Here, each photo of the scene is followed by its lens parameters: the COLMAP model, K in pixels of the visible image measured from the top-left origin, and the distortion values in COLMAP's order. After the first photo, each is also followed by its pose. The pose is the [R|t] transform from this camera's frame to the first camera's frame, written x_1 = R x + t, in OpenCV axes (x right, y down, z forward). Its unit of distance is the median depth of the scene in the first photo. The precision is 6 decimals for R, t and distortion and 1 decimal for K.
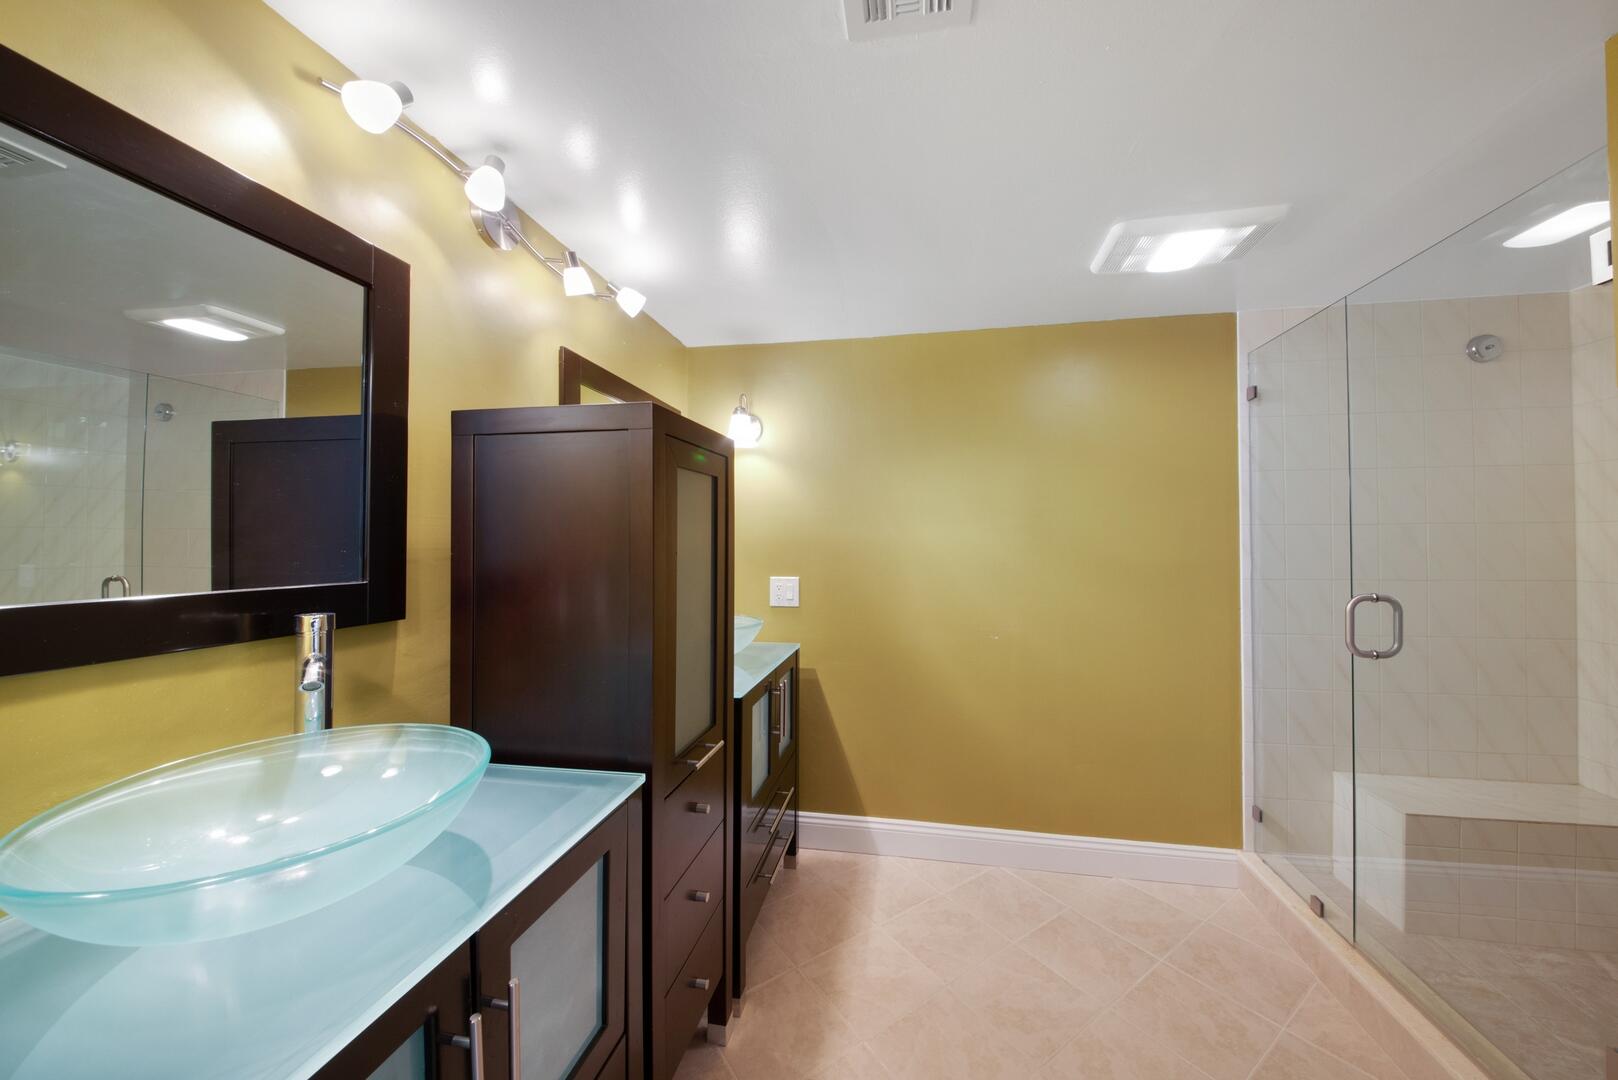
lens RADIAL K [[581.2, 0, 813.3], [0, 581.2, 538.6], [0, 0, 1]] dist [-0.005264, -0.004208]
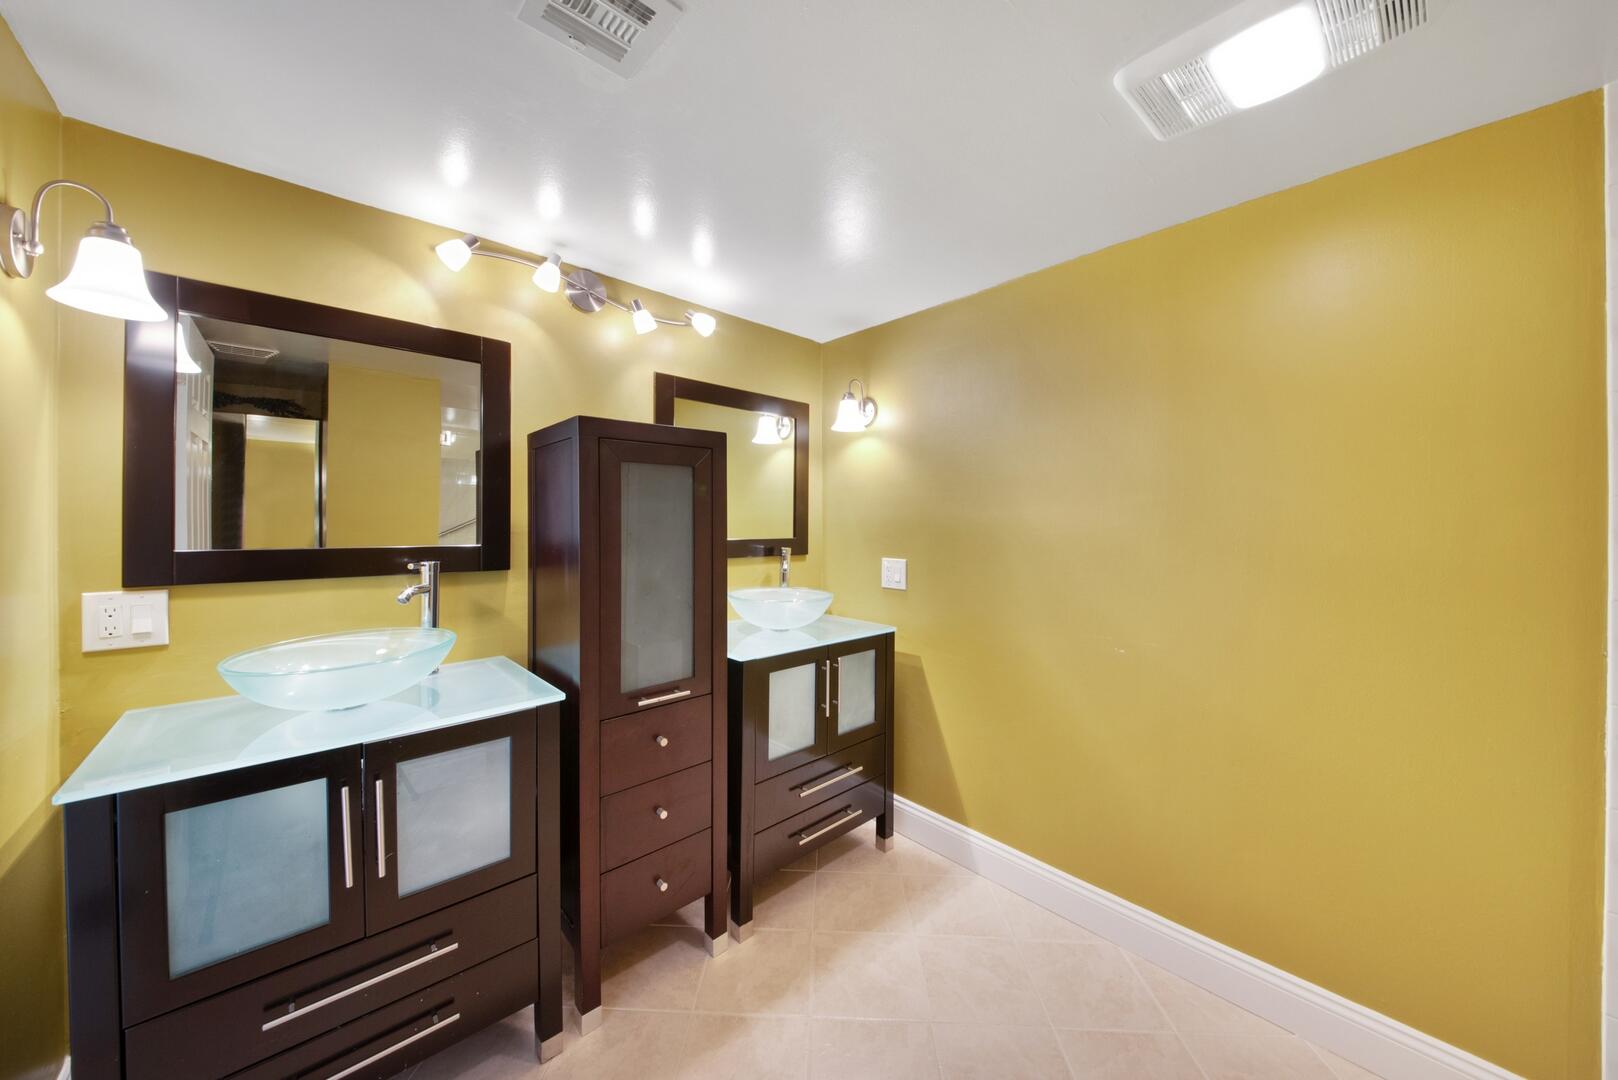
lens RADIAL K [[581.2, 0, 801.6], [0, 581.2, 527.5], [0, 0, 1]] dist [-0.005264, -0.004208]
pose [[0.778097, 0.007724, -0.628097, 0.514213], [-0.001497, 0.999944, 0.010443, 0.003536], [0.628142, -0.007185, 0.778065, 0.155580]]
